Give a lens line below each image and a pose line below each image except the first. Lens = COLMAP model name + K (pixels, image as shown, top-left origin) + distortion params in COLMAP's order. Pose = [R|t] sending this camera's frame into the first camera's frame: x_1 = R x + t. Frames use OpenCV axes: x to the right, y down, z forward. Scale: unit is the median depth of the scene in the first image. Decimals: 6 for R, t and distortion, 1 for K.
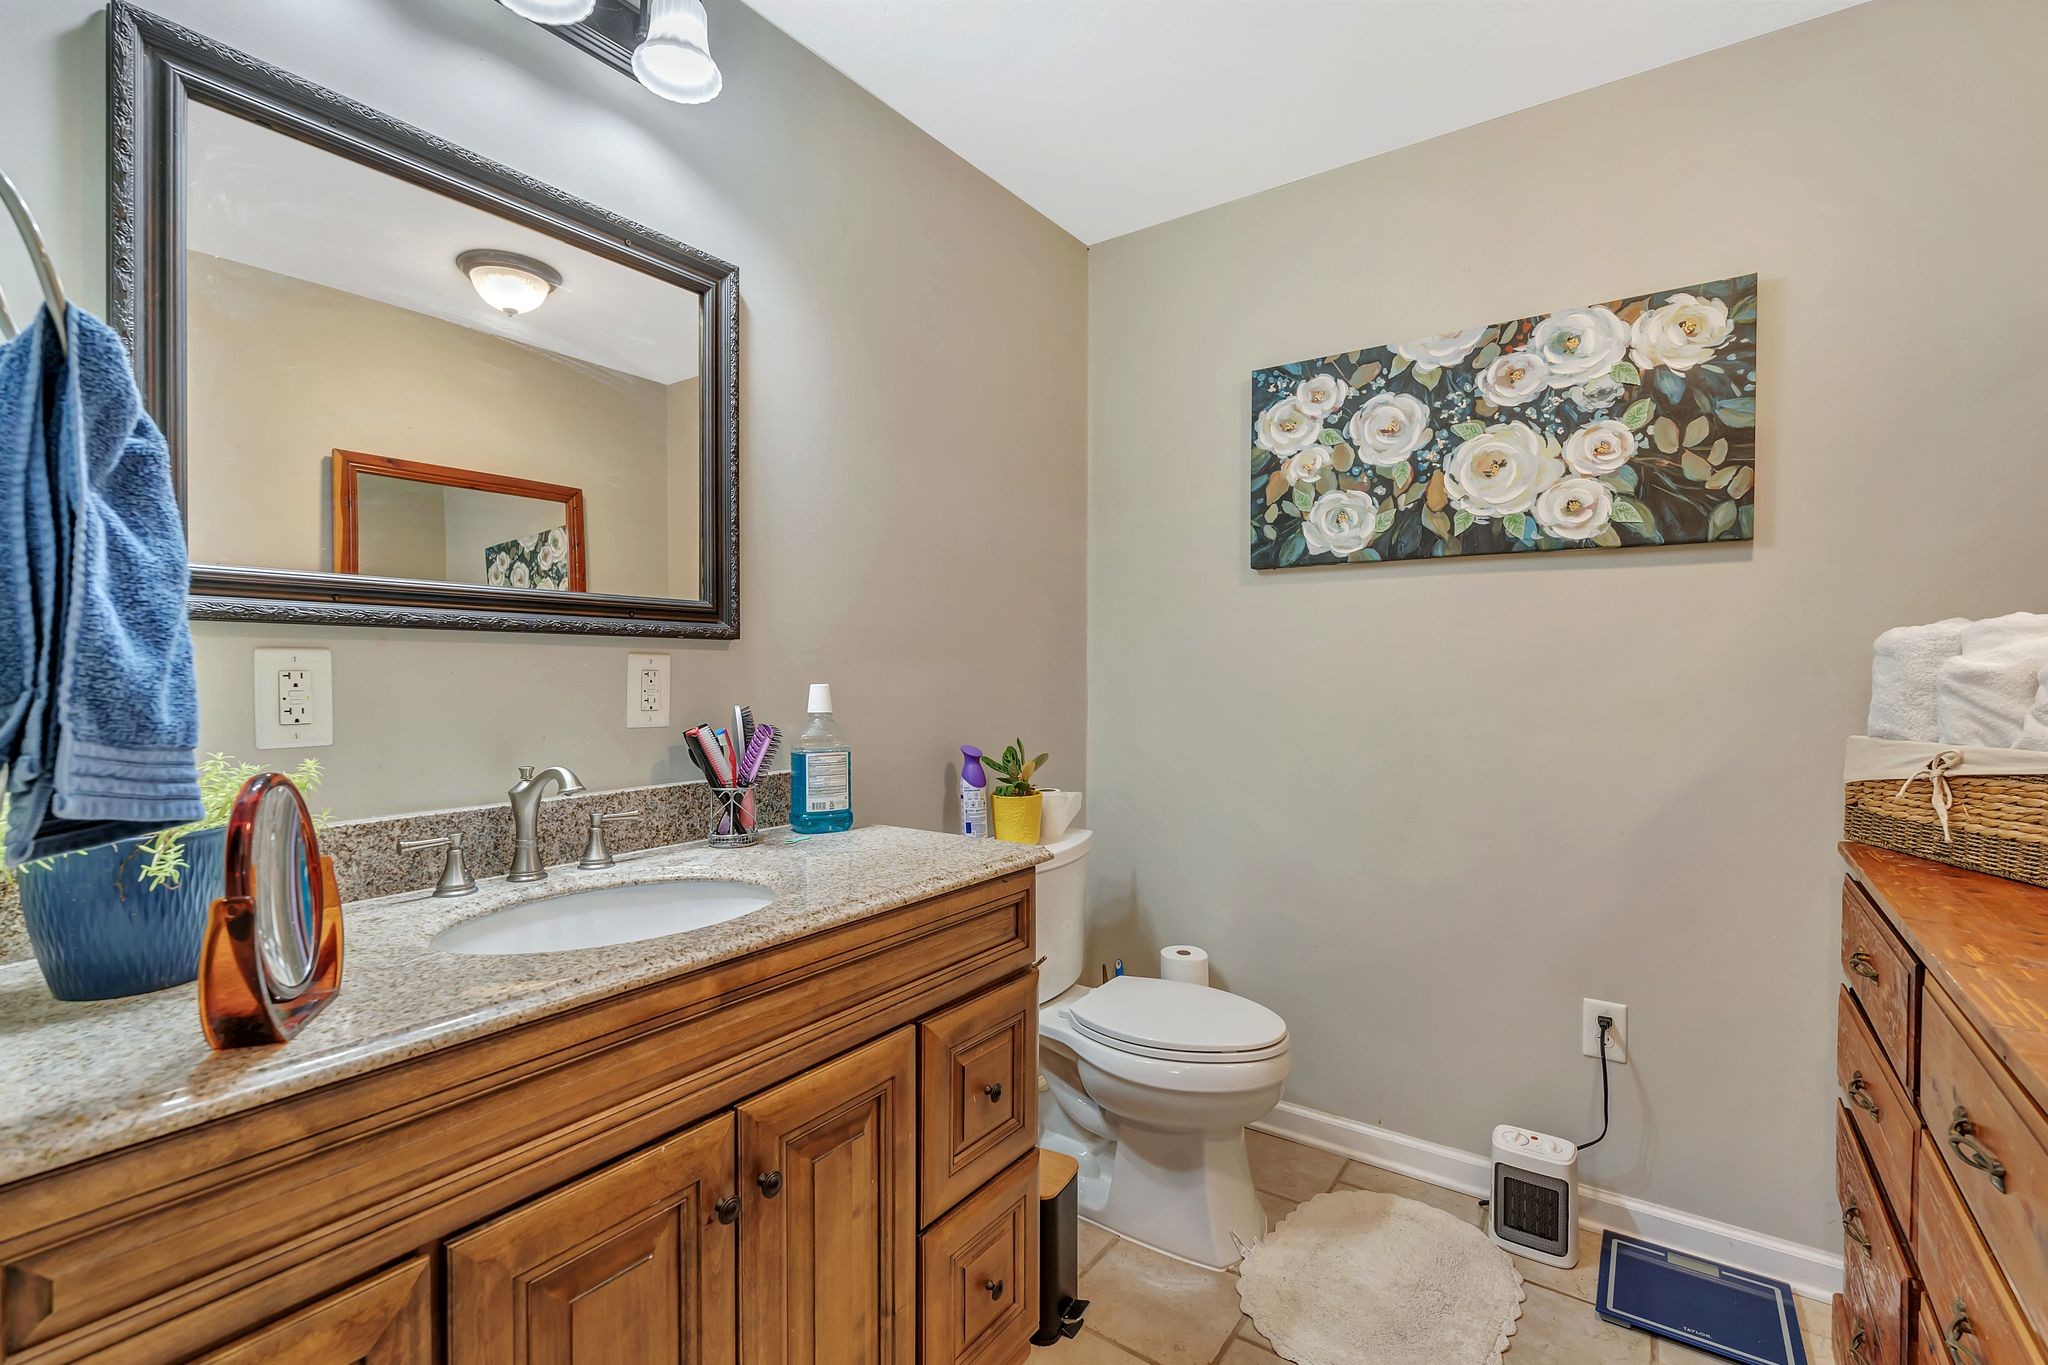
lens RADIAL K [[928.0, 0, 1025.8], [0, 928.0, 685.6], [0, 0, 1]] dist [-0.004573, 0.000775]
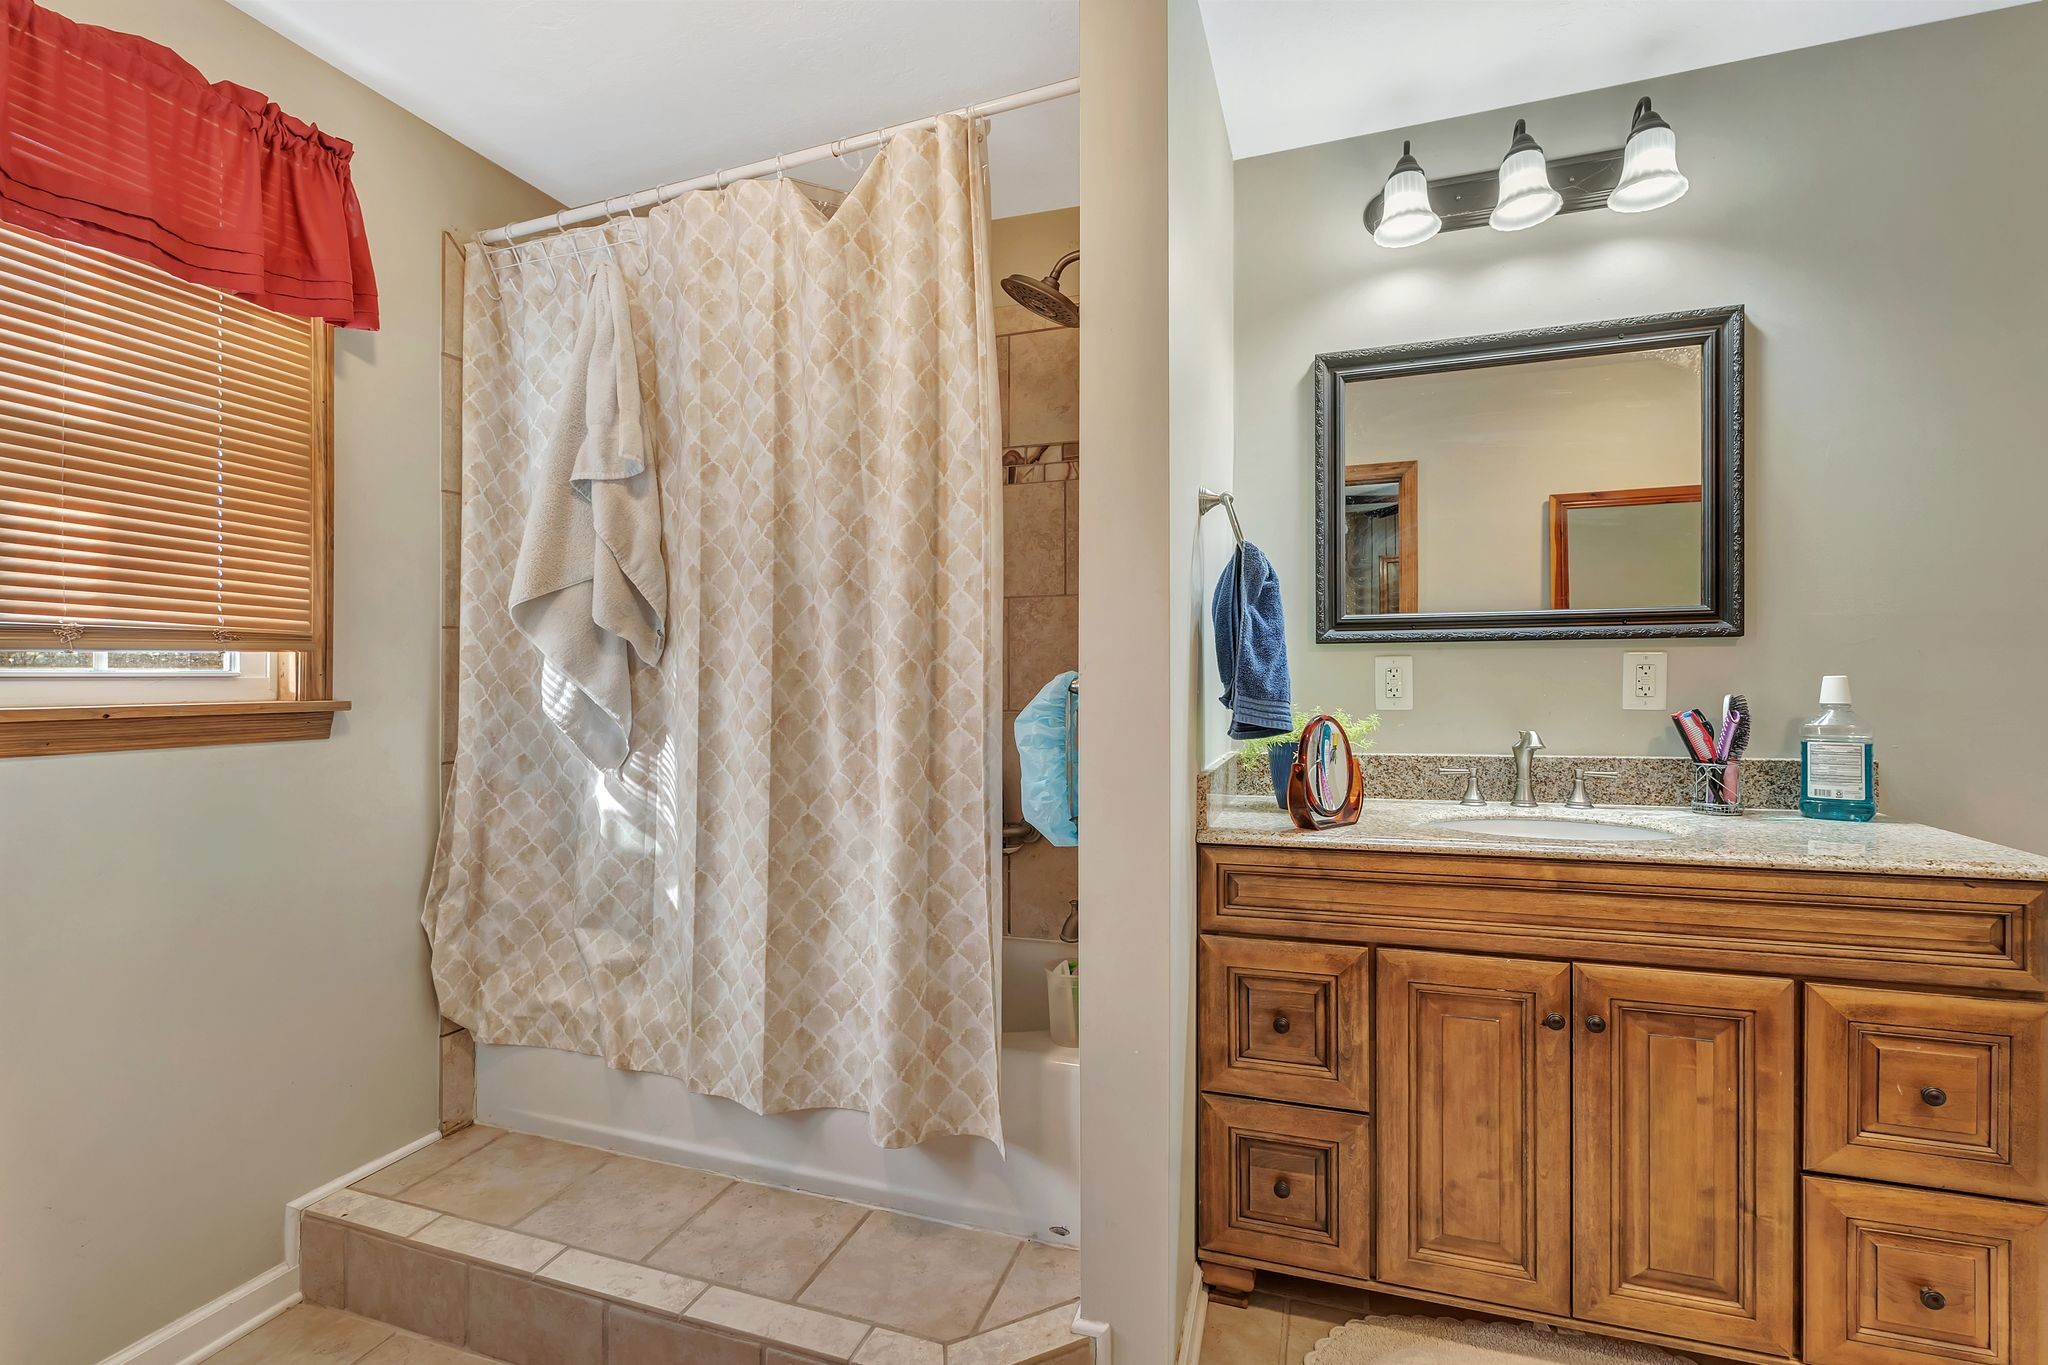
lens RADIAL K [[928.0, 0, 1025.8], [0, 928.0, 685.6], [0, 0, 1]] dist [-0.004573, 0.000775]
pose [[0.297693, 0.011534, -0.954592, 0.652154], [-0.002091, 0.999932, 0.011429, -0.000709], [0.954659, -0.001407, 0.297697, -0.212319]]
